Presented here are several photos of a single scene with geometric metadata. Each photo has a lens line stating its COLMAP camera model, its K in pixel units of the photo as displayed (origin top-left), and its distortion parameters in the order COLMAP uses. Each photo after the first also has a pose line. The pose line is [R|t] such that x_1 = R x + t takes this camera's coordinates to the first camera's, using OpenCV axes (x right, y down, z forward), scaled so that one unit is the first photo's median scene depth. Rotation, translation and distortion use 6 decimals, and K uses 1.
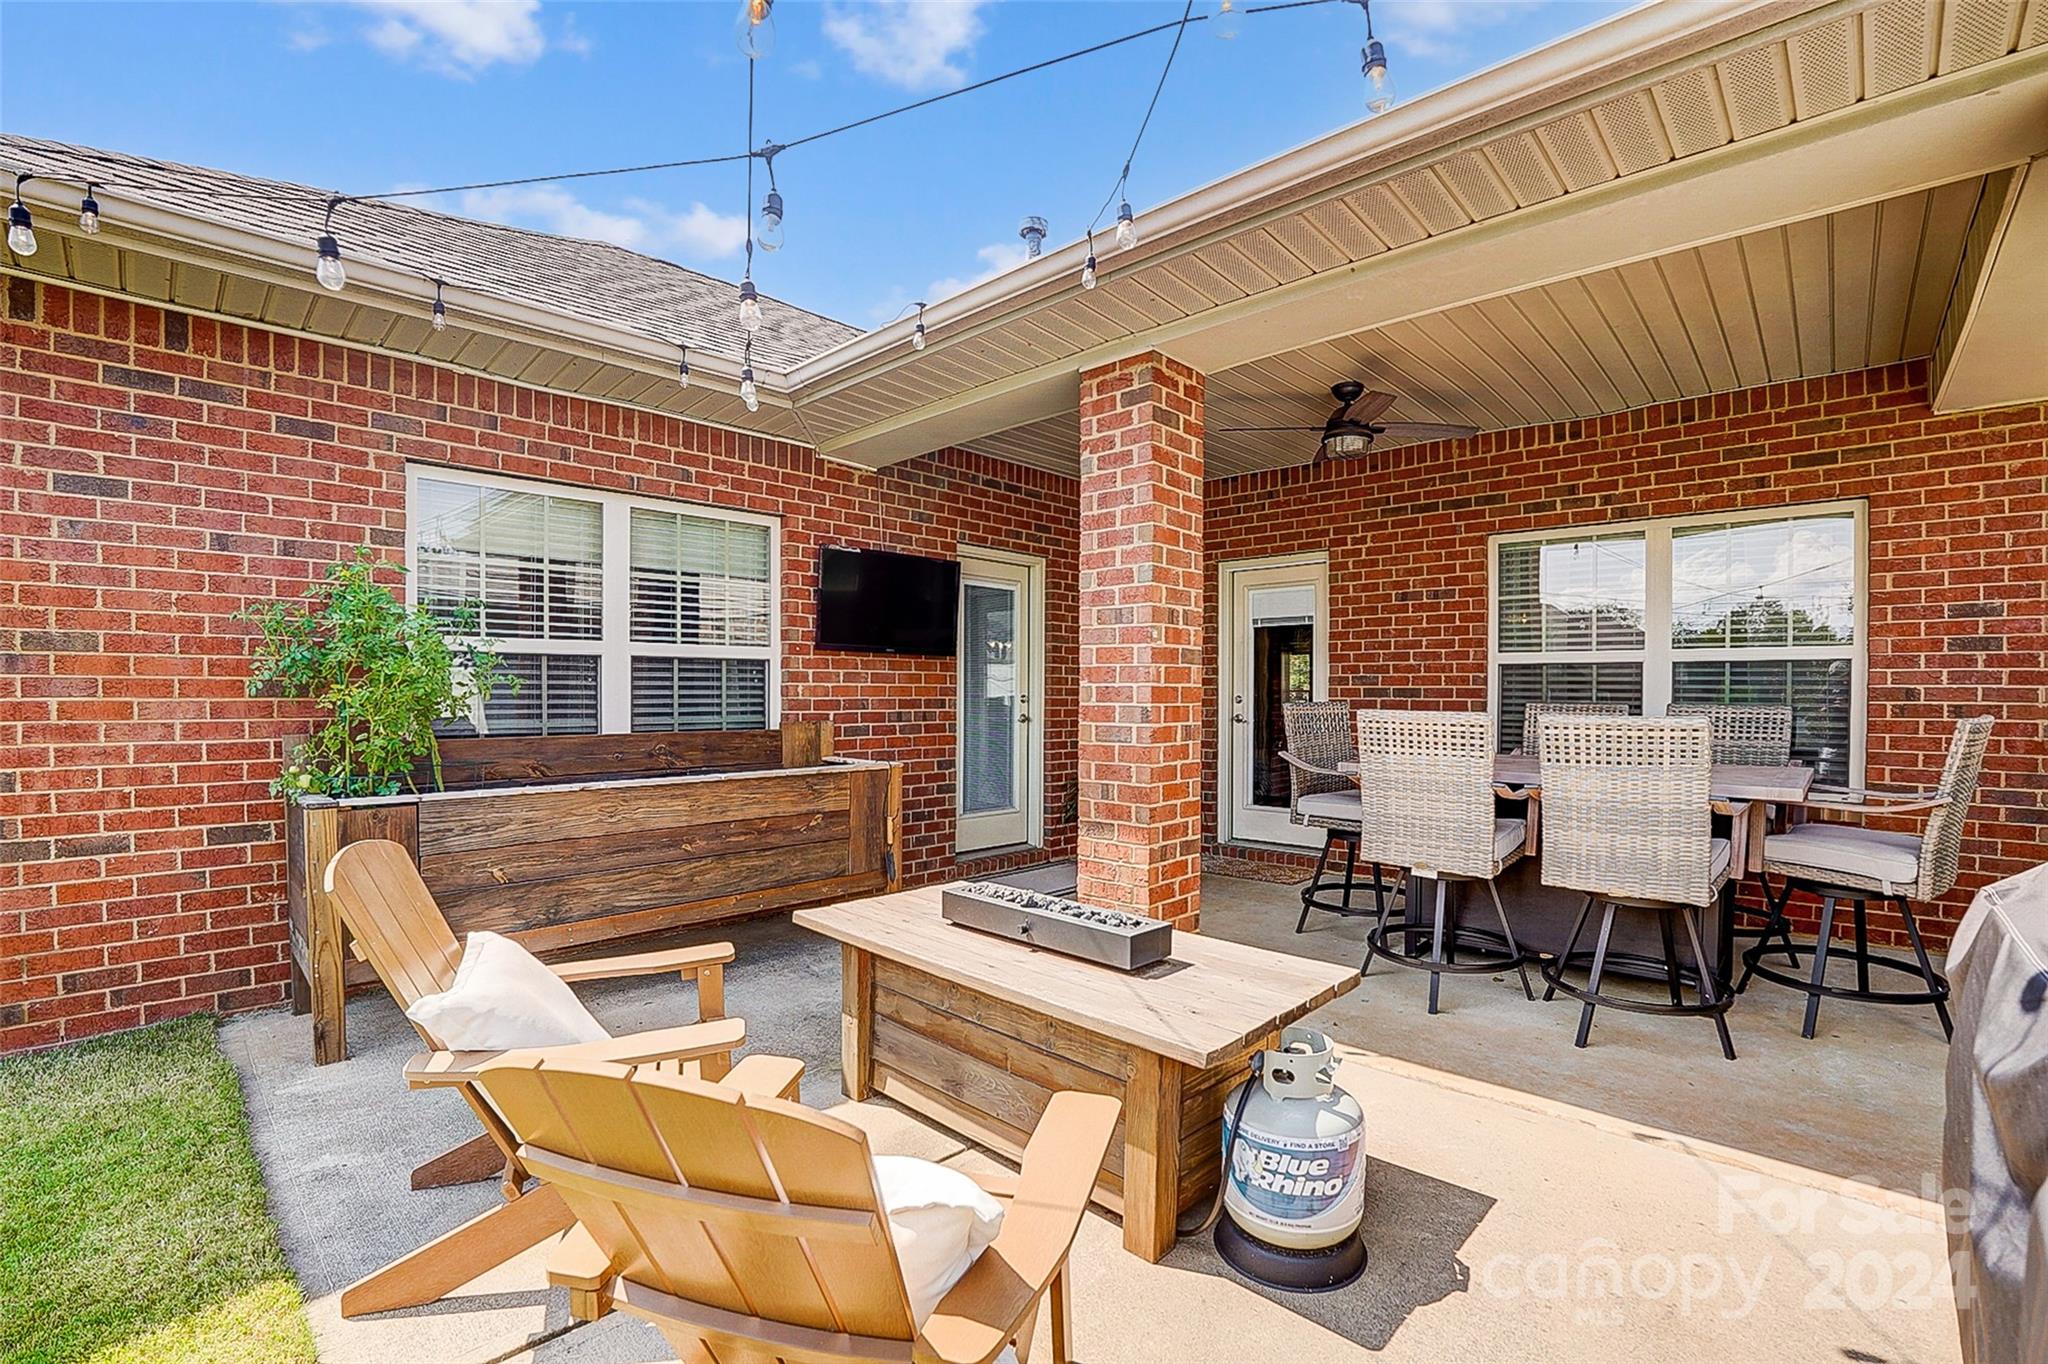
lens RADIAL K [[899.1, 0, 1033.6], [0, 899.1, 690.2], [0, 0, 1]] dist [-0.046424, 0.000978]
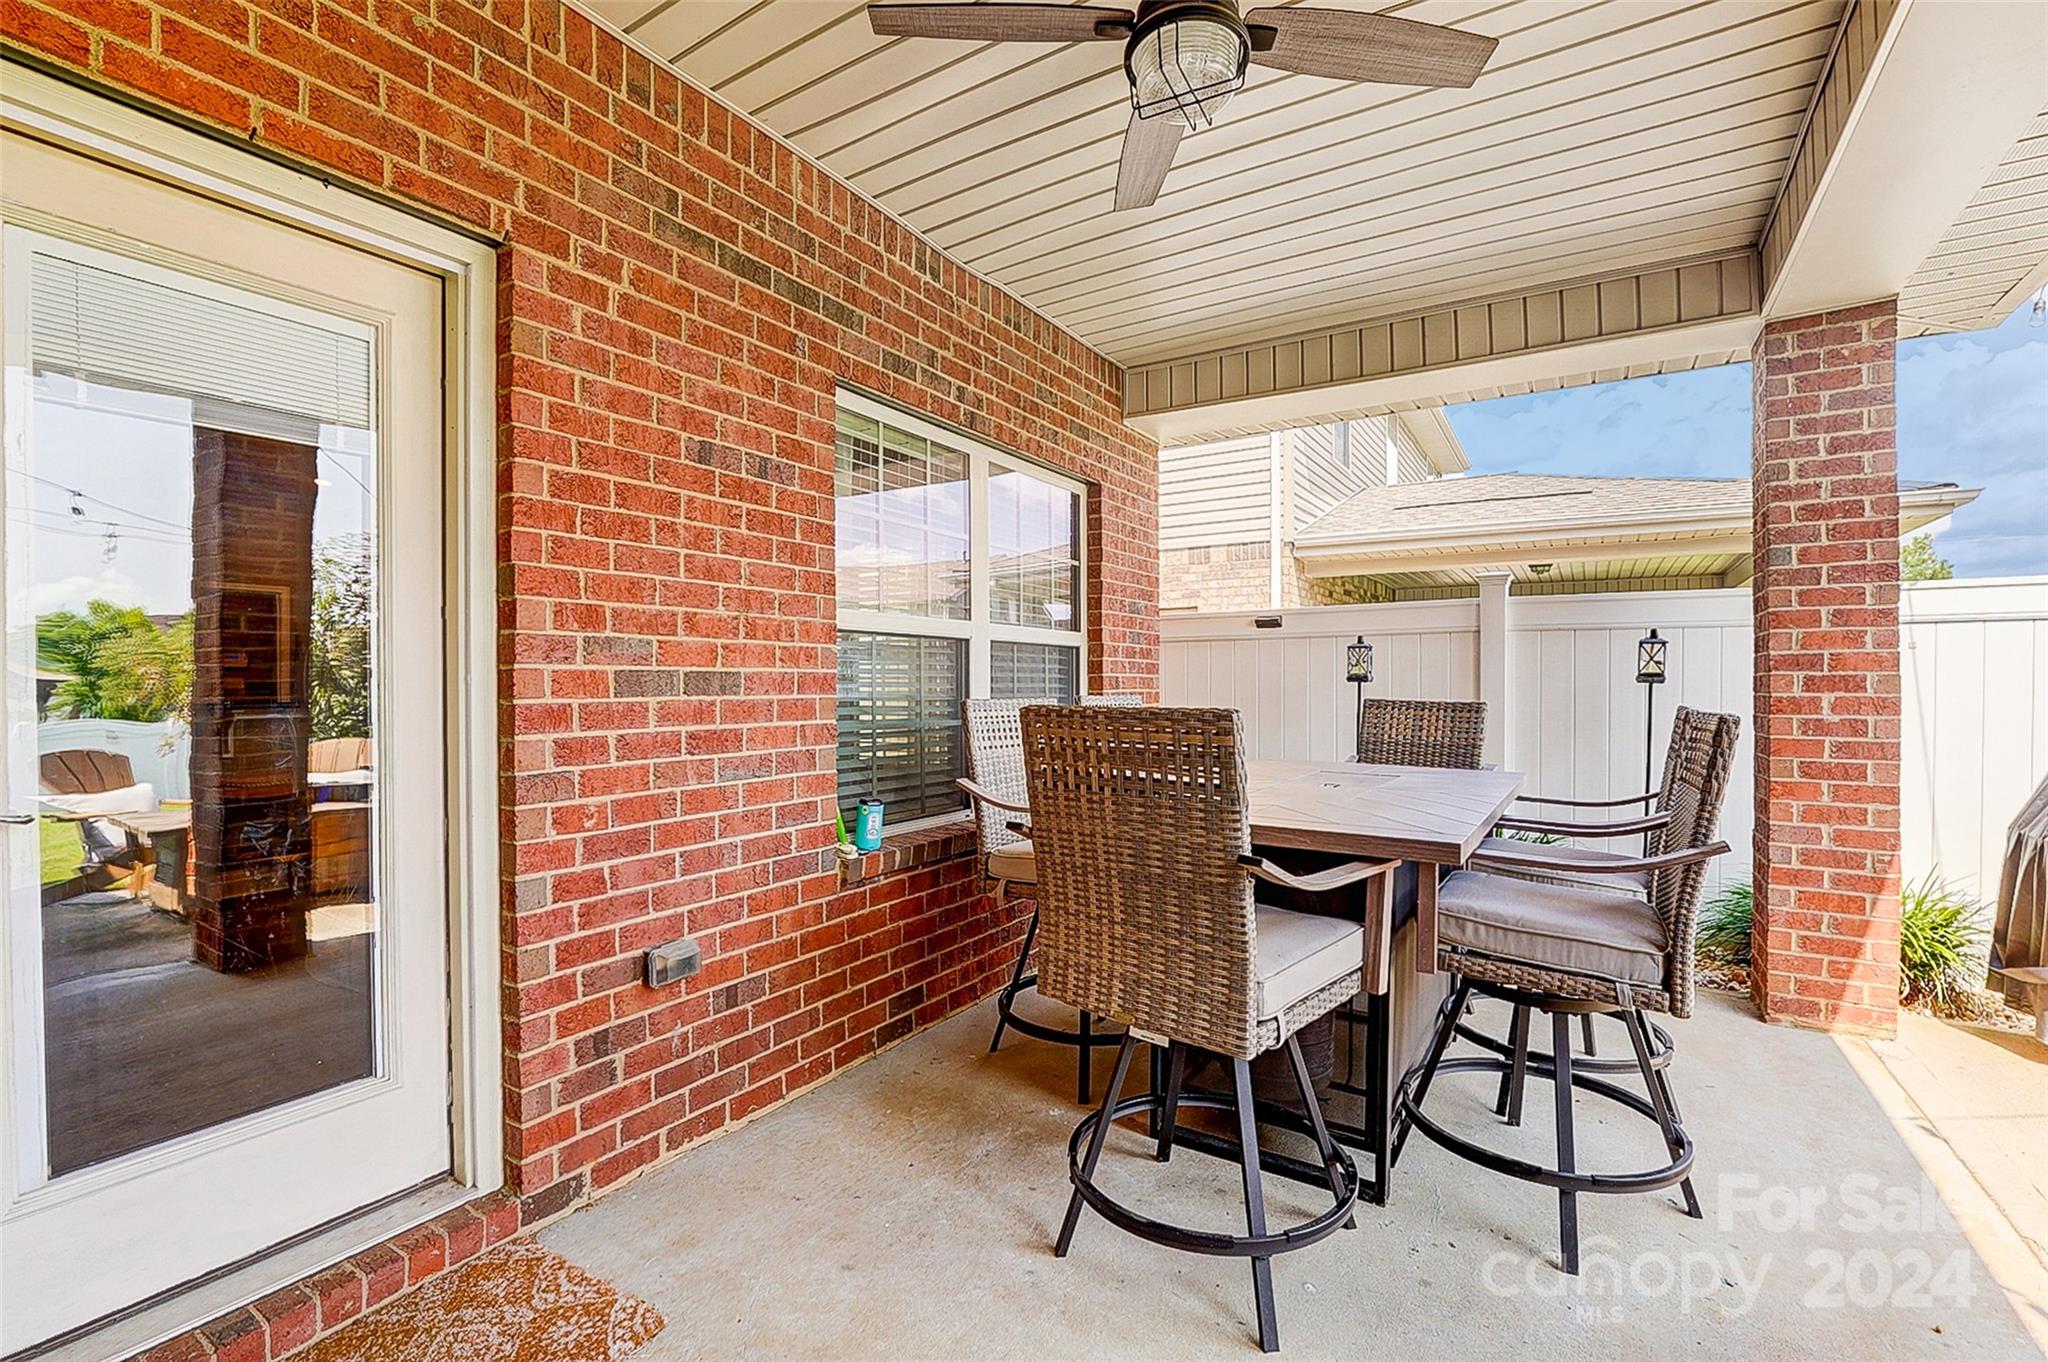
lens RADIAL K [[907.2, 0, 1015.6], [0, 907.2, 689.3], [0, 0, 1]] dist [-0.020677, 0.000446]
pose [[-0.195182, -0.009080, 0.980725, -0.031251], [-0.001753, 0.999959, 0.008909, 0.001838], [-0.980765, 0.000019, -0.195190, 1.005016]]
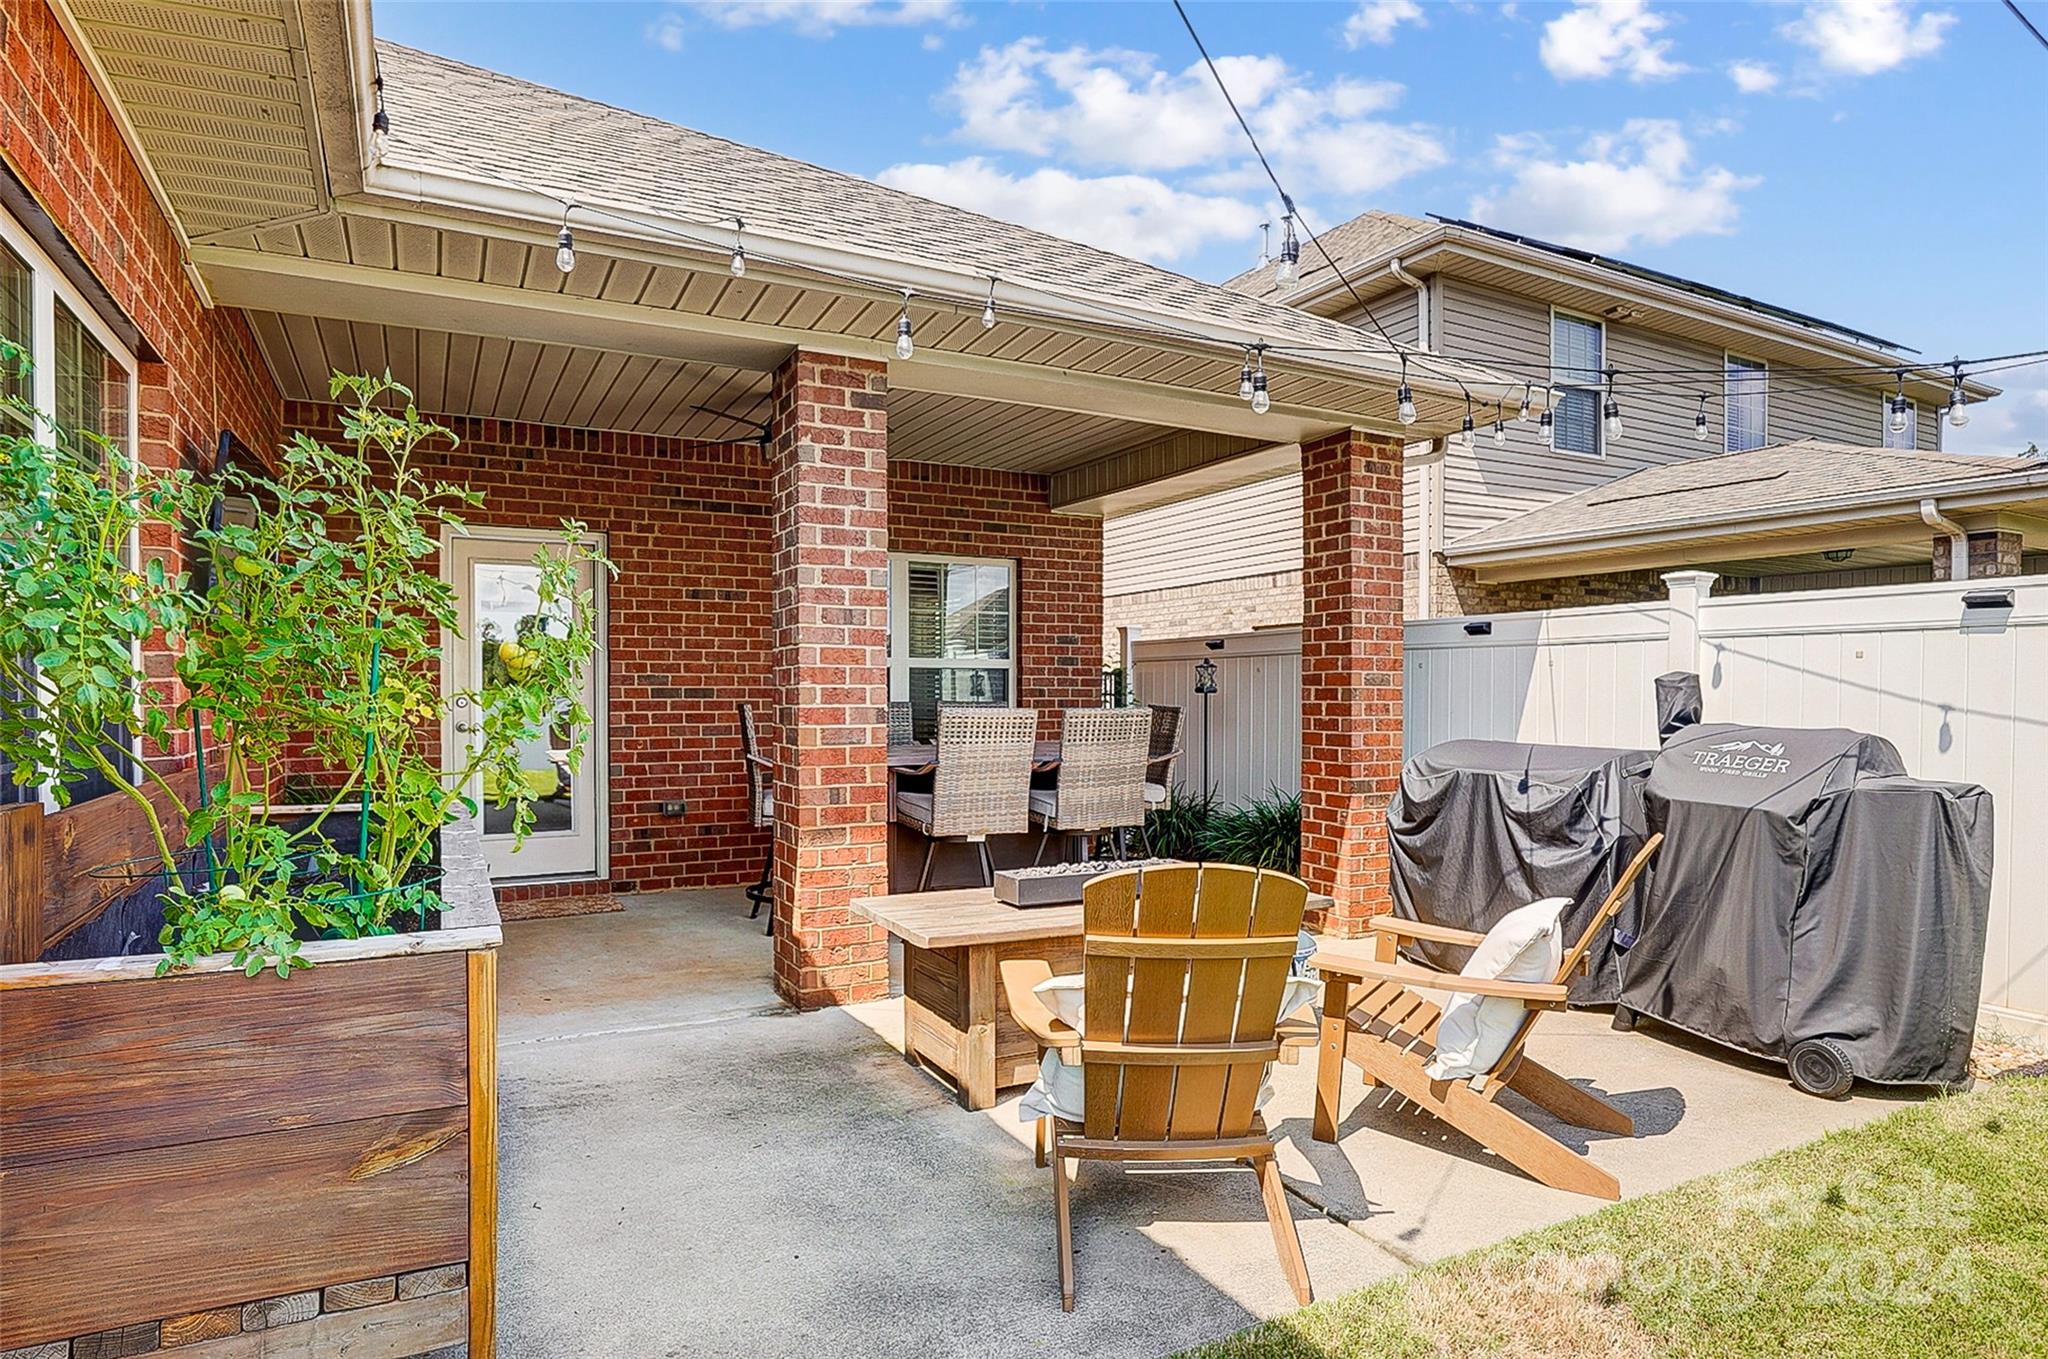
lens RADIAL K [[1155.0, 0, 1020.9], [0, 1155.0, 711.3], [0, 0, 1]] dist [-0.052777, 0.001891]
pose [[0.325174, -0.018643, 0.945470, -0.702562], [-0.000968, 0.999799, 0.020047, -0.002879], [-0.945654, -0.007434, 0.325091, 0.273289]]
